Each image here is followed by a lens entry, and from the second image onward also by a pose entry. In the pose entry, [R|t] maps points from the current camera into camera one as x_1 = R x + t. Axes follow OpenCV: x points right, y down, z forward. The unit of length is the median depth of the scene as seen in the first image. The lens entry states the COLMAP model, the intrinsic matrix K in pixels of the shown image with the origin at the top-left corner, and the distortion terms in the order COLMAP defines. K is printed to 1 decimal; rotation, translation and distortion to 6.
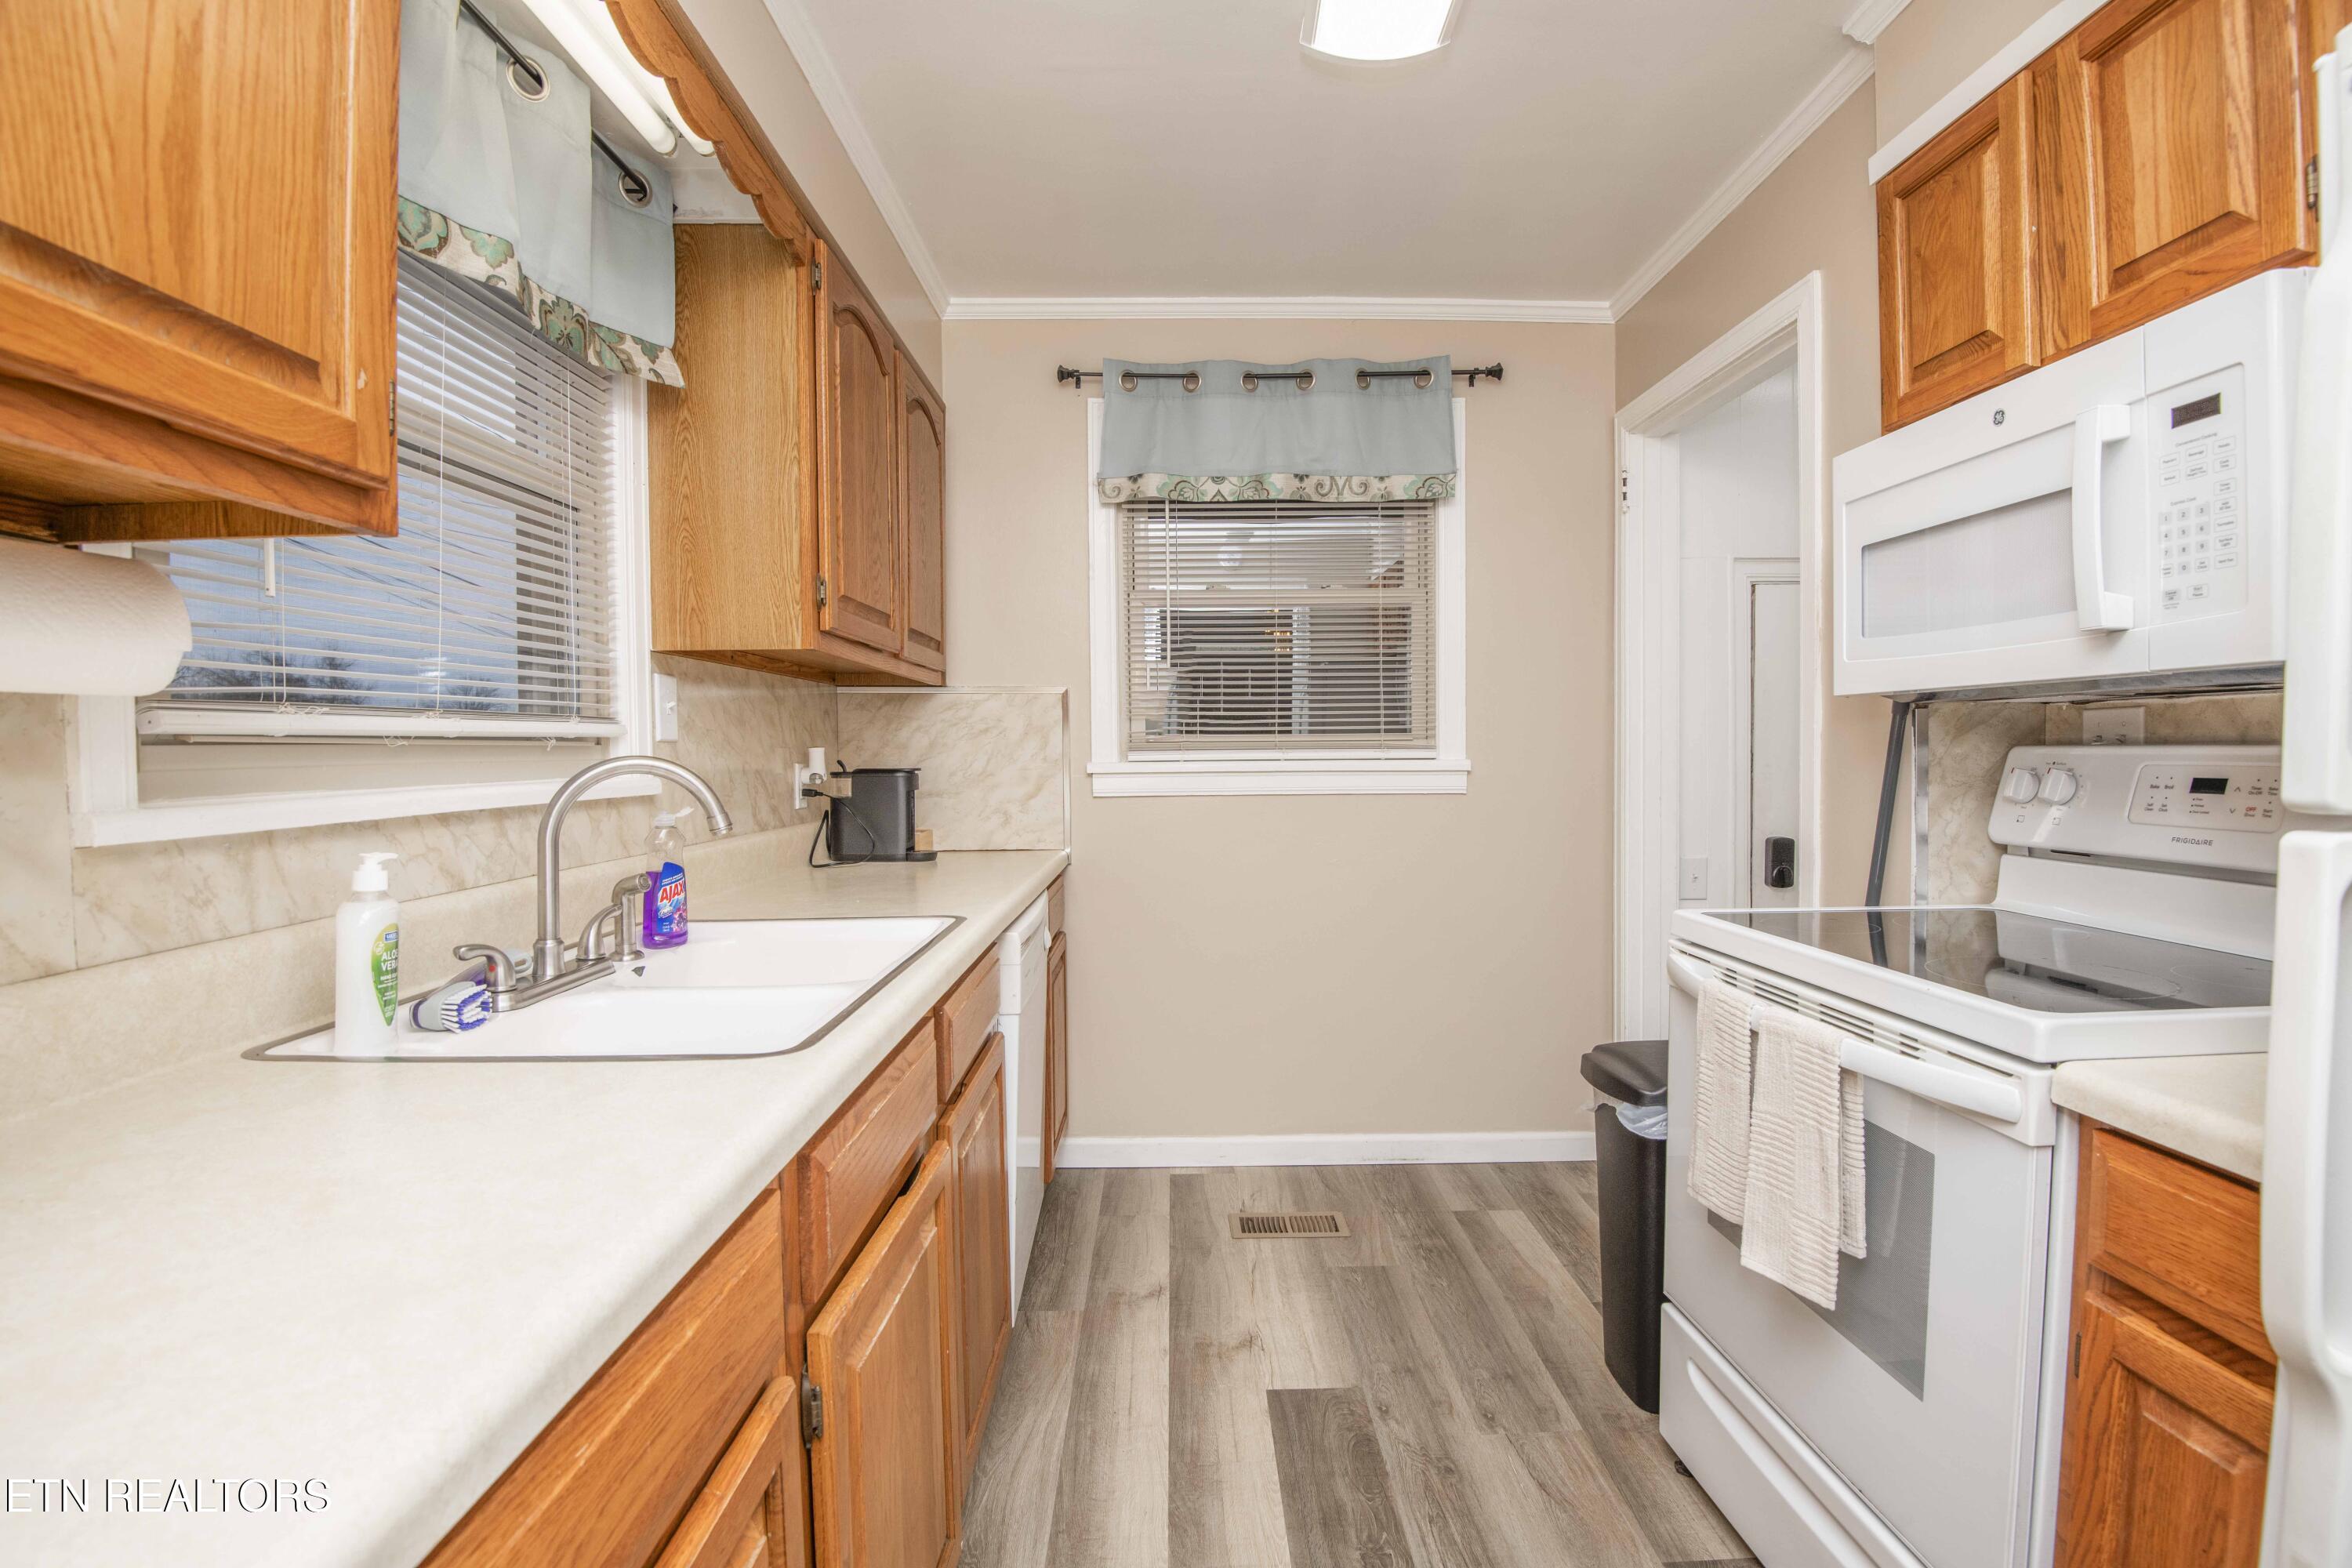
lens RADIAL K [[1085.2, 0, 1187.6], [0, 1085.2, 782.7], [0, 0, 1]] dist [-0.009397, -0.022300]
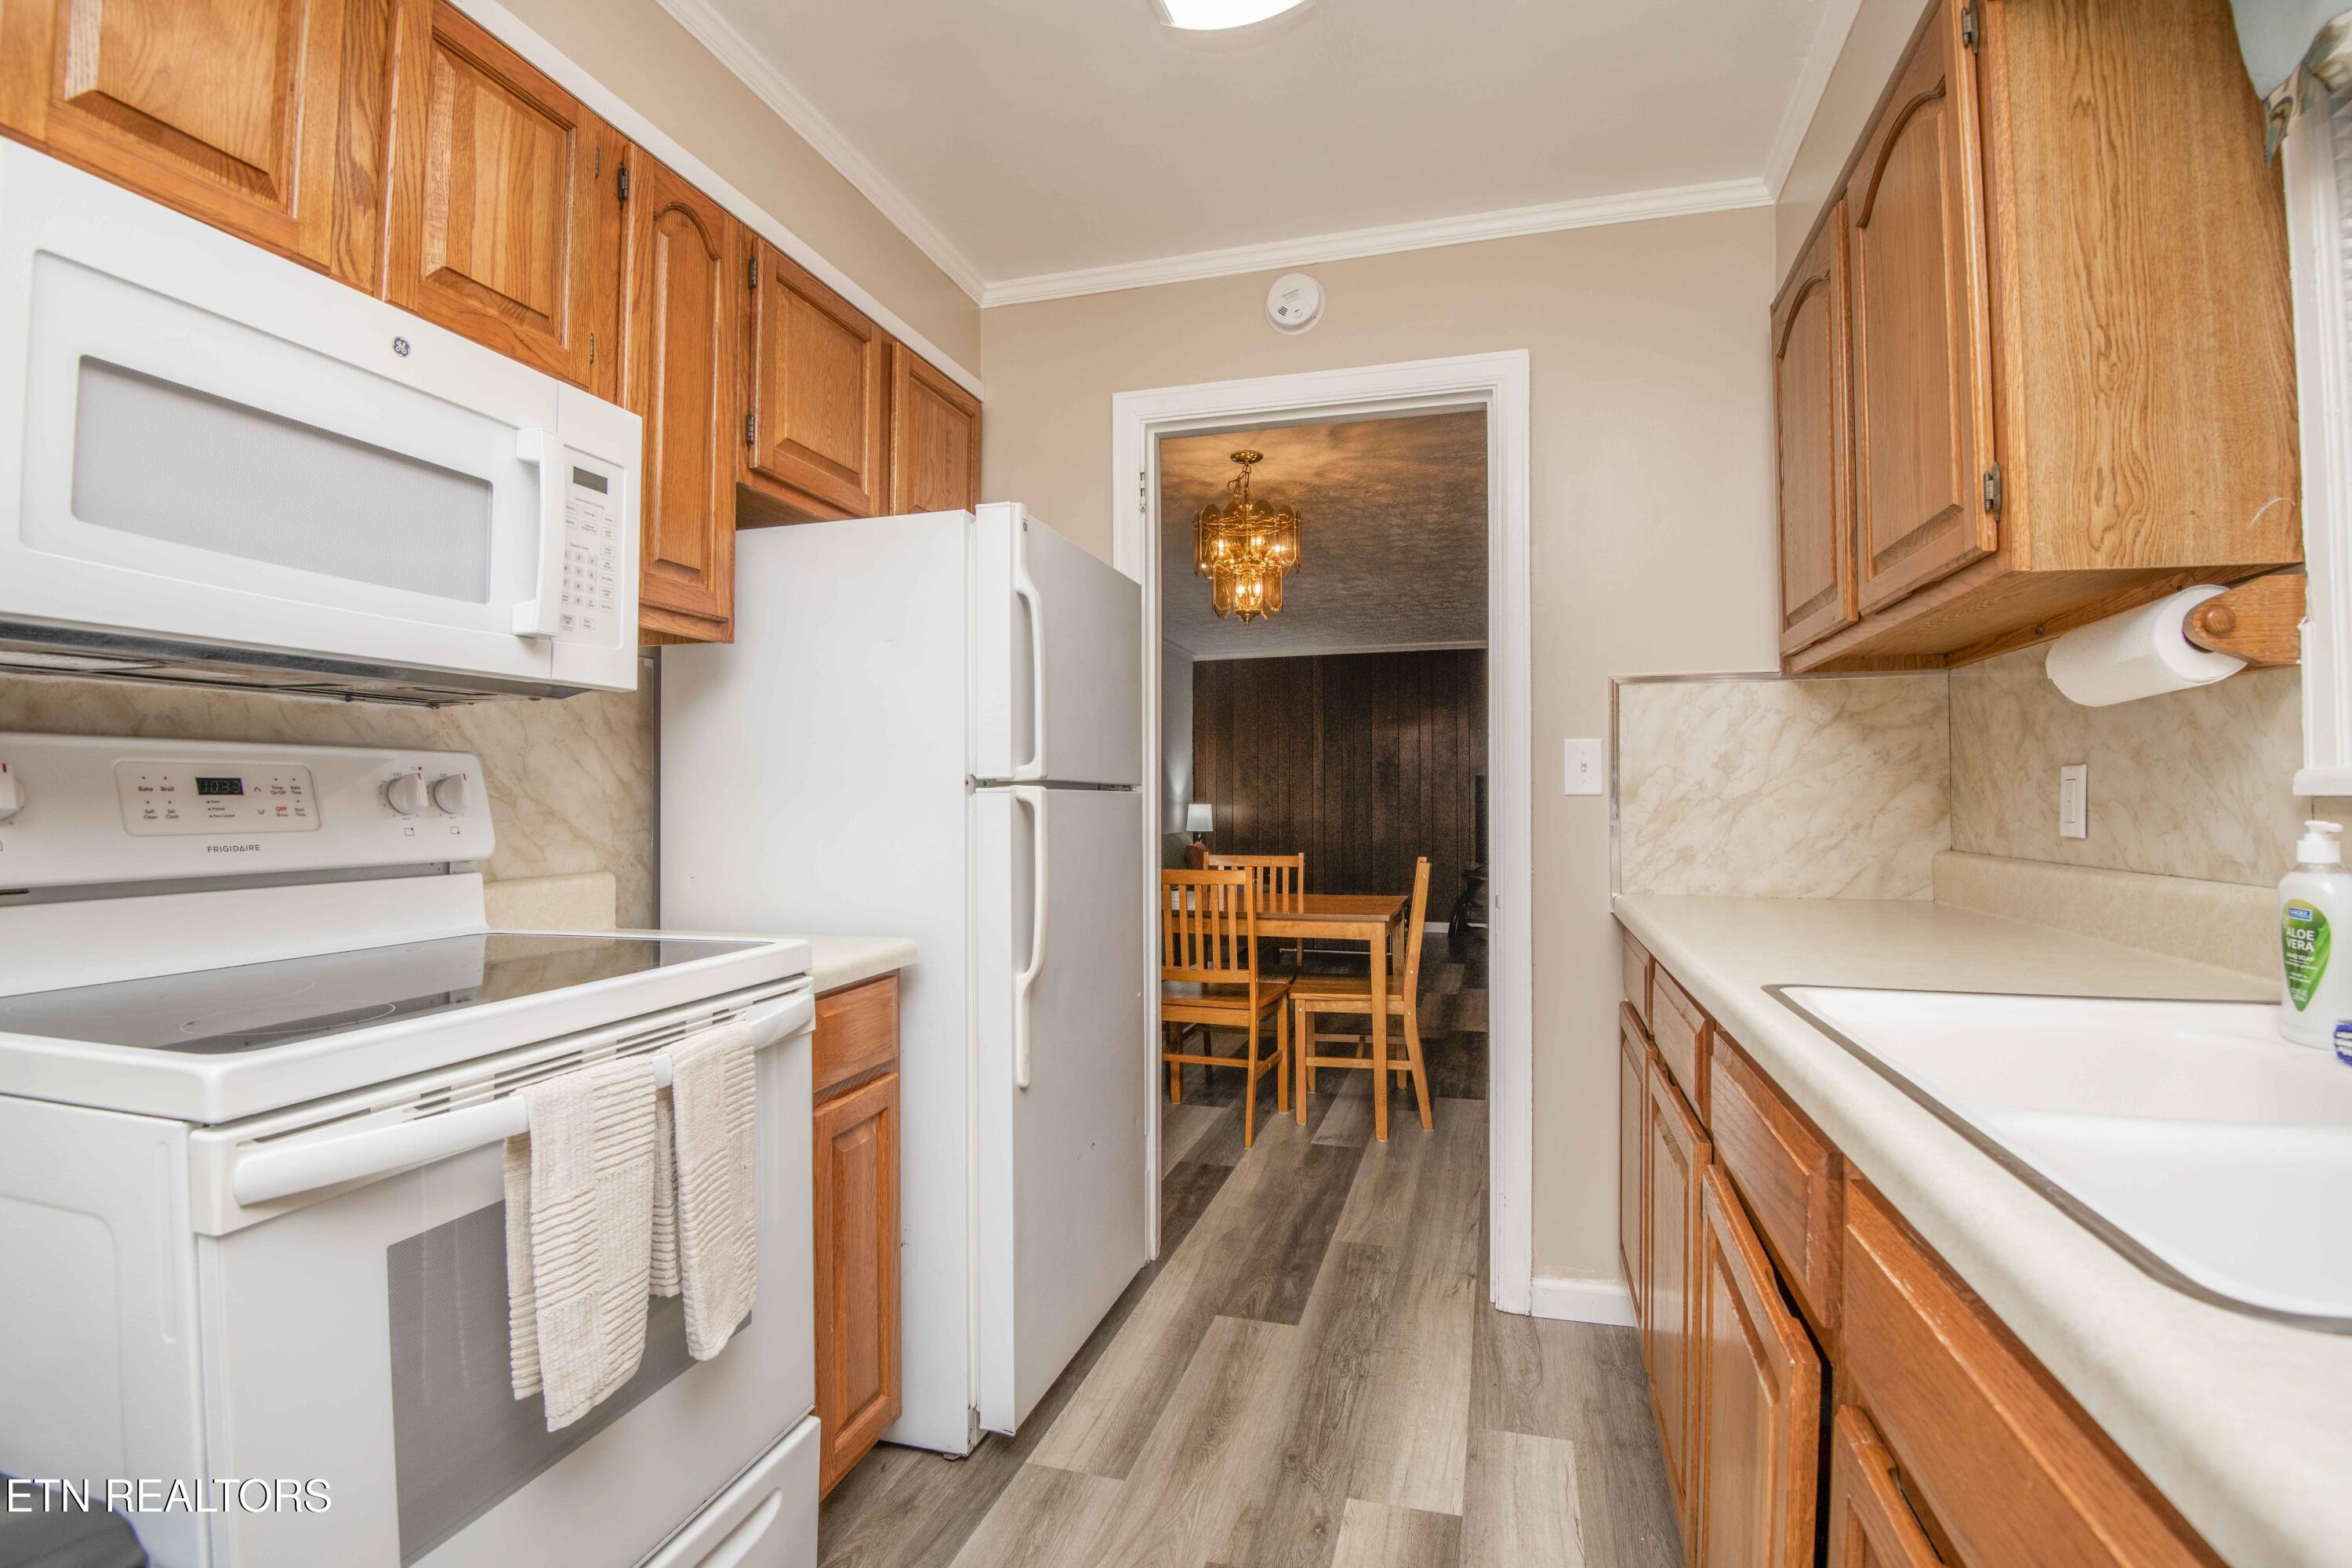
lens RADIAL K [[1085.3, 0, 1190.4], [0, 1085.3, 782.6], [0, 0, 1]] dist [-0.003200, -0.031943]
pose [[-0.957028, 0.012916, 0.289707, -0.059101], [0.017587, 0.999754, 0.013527, 0.001663], [-0.289461, 0.018041, -0.957020, 1.246706]]
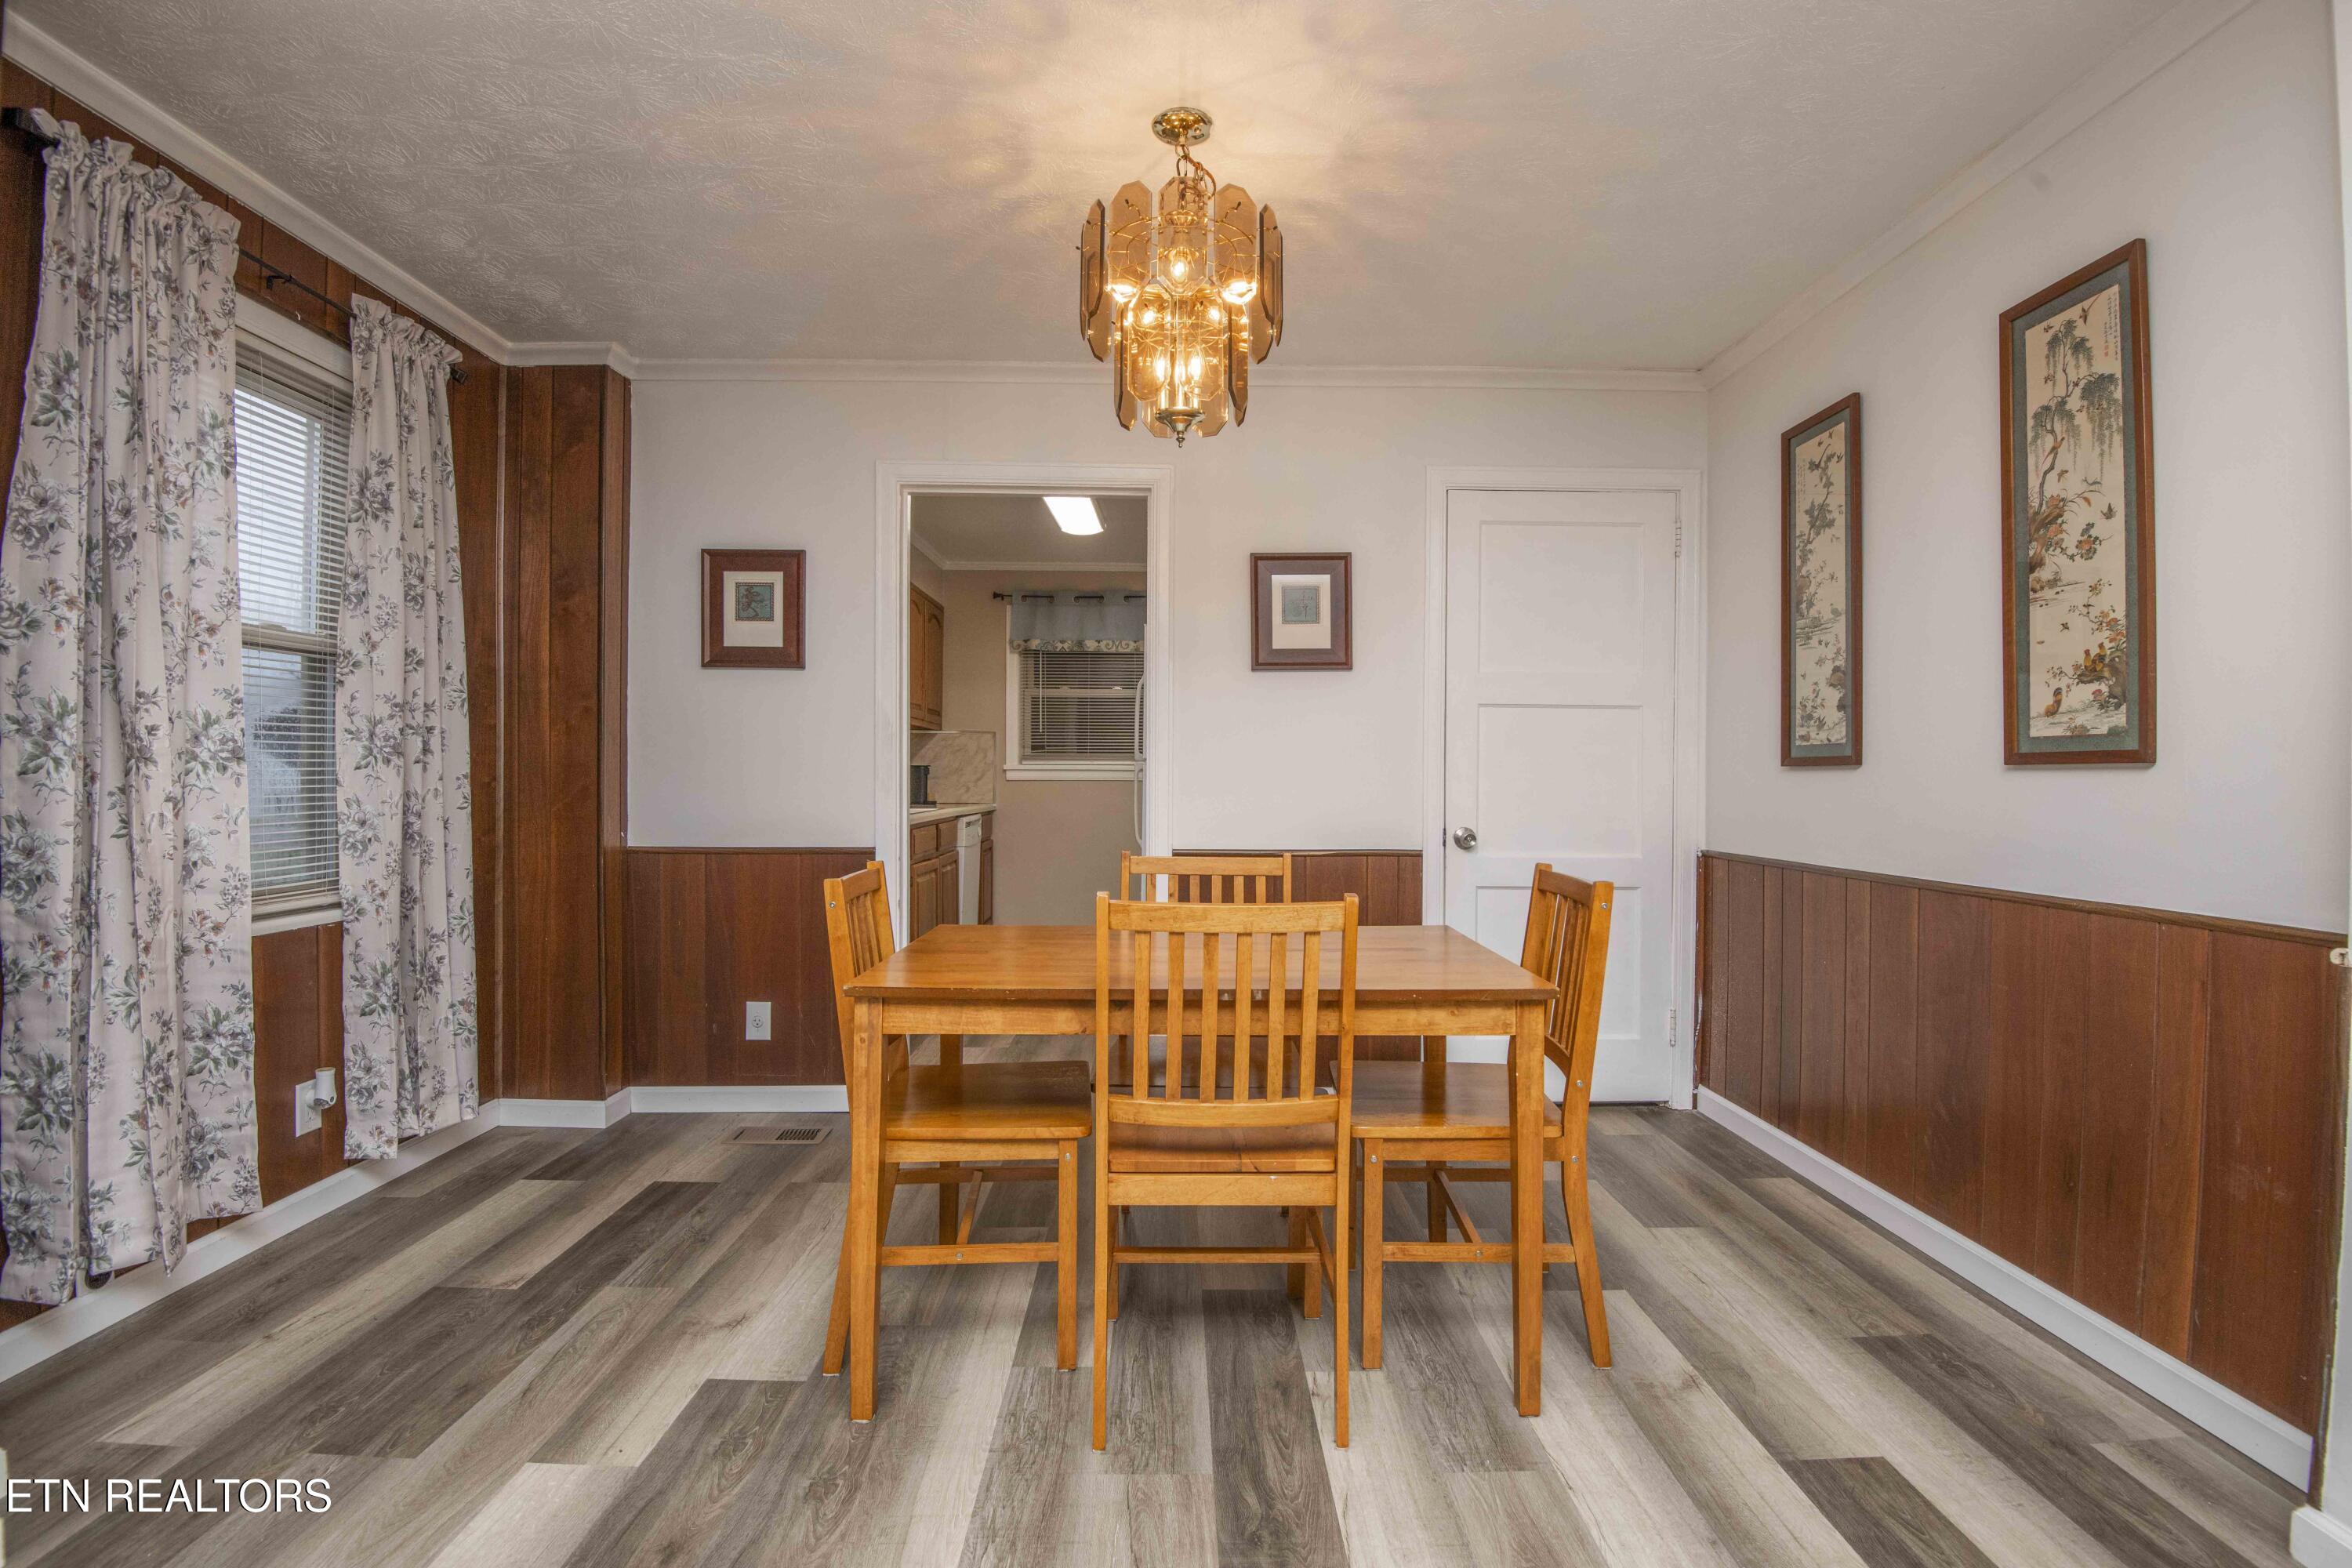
lens RADIAL K [[1085.2, 0, 1187.6], [0, 1085.2, 782.7], [0, 0, 1]] dist [-0.009397, -0.022300]
pose [[0.999941, 0.010873, -0.000735, 0.474599], [-0.010890, 0.999540, -0.028291, 0.126684], [0.000427, 0.028298, 0.999599, -2.050608]]
